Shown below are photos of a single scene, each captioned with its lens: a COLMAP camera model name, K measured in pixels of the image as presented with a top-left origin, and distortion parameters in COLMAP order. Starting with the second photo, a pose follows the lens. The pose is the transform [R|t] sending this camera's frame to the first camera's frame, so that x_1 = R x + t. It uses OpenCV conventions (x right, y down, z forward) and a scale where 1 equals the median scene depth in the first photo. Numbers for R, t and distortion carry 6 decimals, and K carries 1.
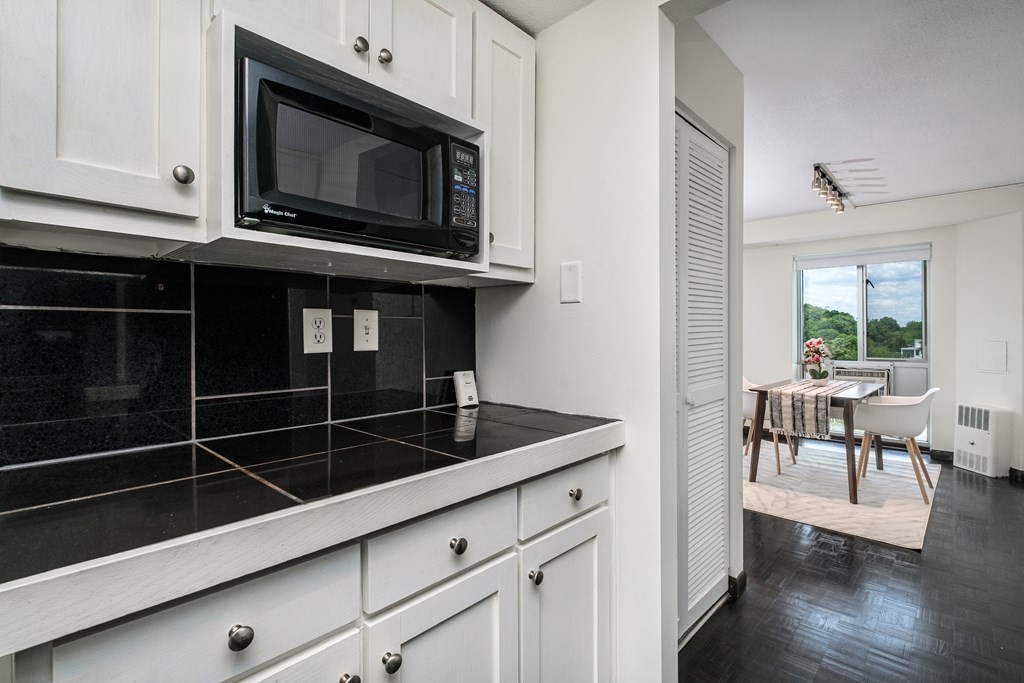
lens RADIAL K [[483.1, 0, 515.6], [0, 483.1, 336.9], [0, 0, 1]] dist [0.000065, -0.000025]
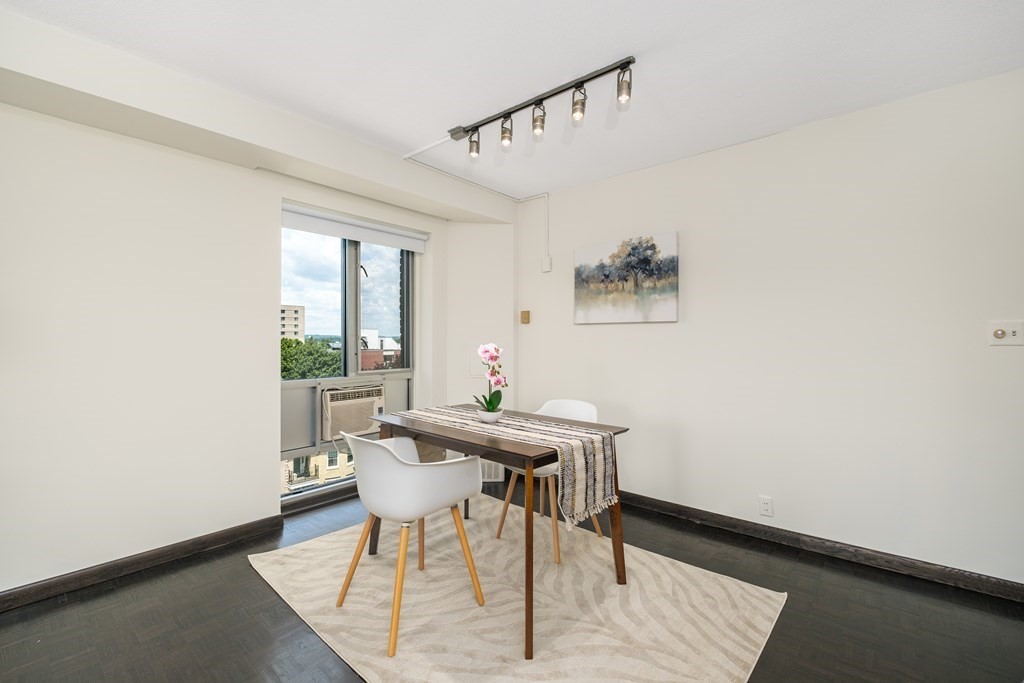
lens RADIAL K [[448.6, 0, 513.7], [0, 448.6, 342.2], [0, 0, 1]] dist [0.010418, -0.002947]
pose [[-0.061422, -0.000245, 0.998112, 0.067788], [0.005587, 0.999984, 0.000589, 0.001140], [-0.998096, 0.005613, -0.061420, 1.127804]]
